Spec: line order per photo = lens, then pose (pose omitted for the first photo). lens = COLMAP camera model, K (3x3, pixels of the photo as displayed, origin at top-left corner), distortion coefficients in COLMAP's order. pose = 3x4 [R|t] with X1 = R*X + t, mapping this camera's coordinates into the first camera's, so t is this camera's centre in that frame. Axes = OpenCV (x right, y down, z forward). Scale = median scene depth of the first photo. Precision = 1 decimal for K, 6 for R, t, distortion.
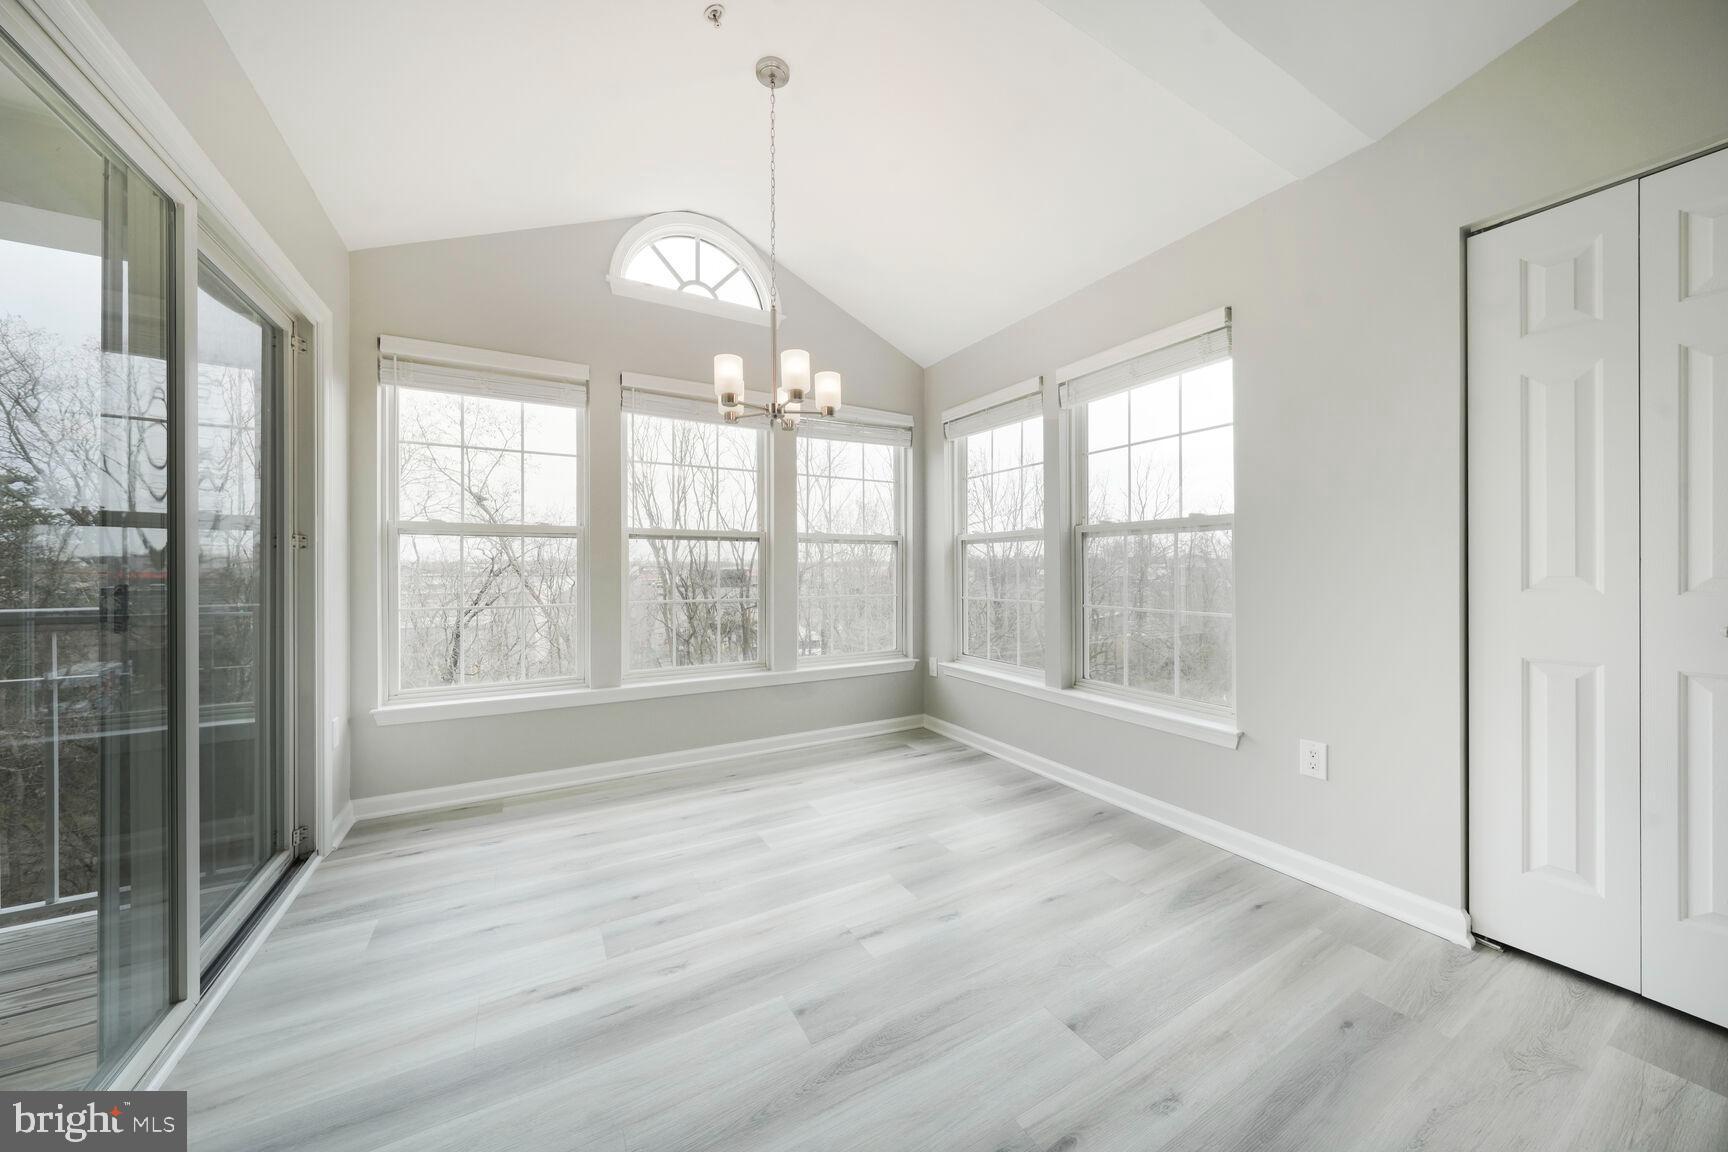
lens RADIAL K [[581.8, 0, 859.3], [0, 581.8, 562.8], [0, 0, 1]] dist [-0.005180, 0.000188]
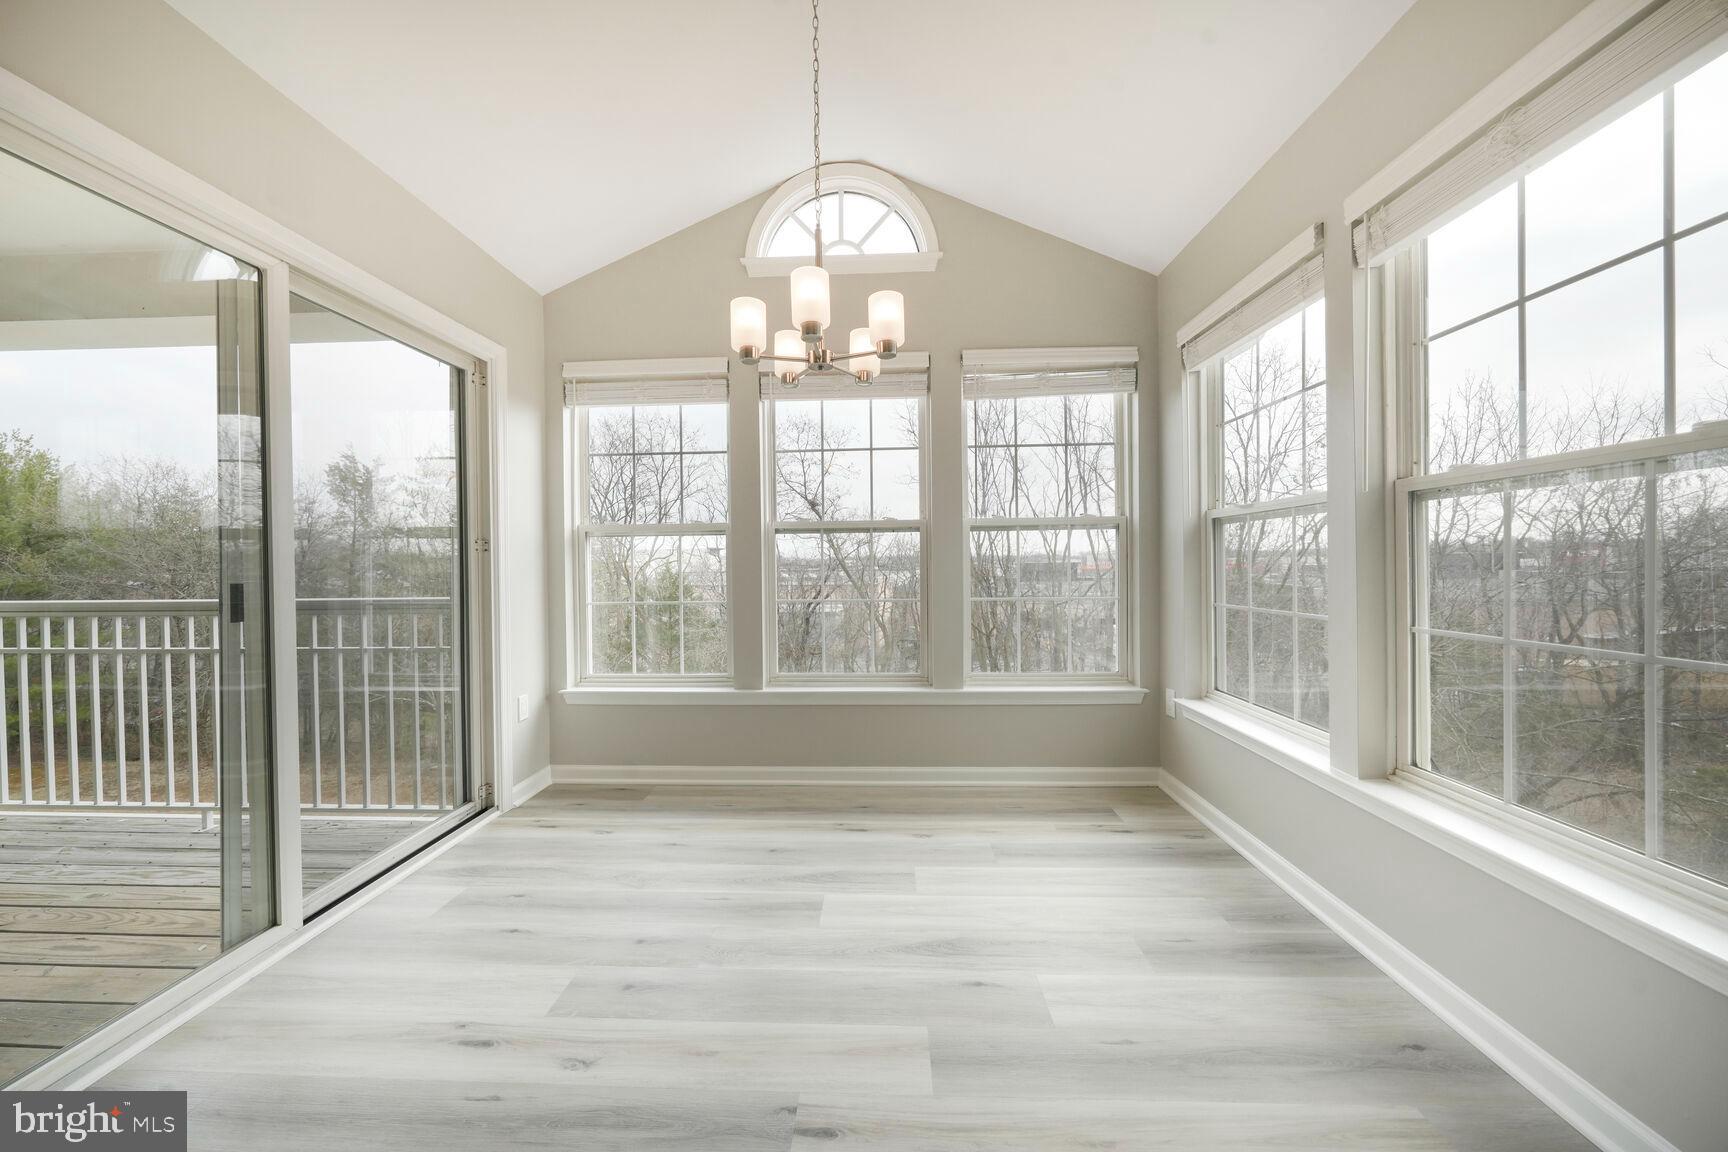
lens RADIAL K [[581.8, 0, 867.2], [0, 581.8, 561.9], [0, 0, 1]] dist [-0.005180, 0.000188]
pose [[0.848418, -0.010137, -0.529230, 0.229980], [0.015710, 0.999858, 0.006034, 0.001861], [0.529094, -0.013433, 0.848457, 0.273127]]
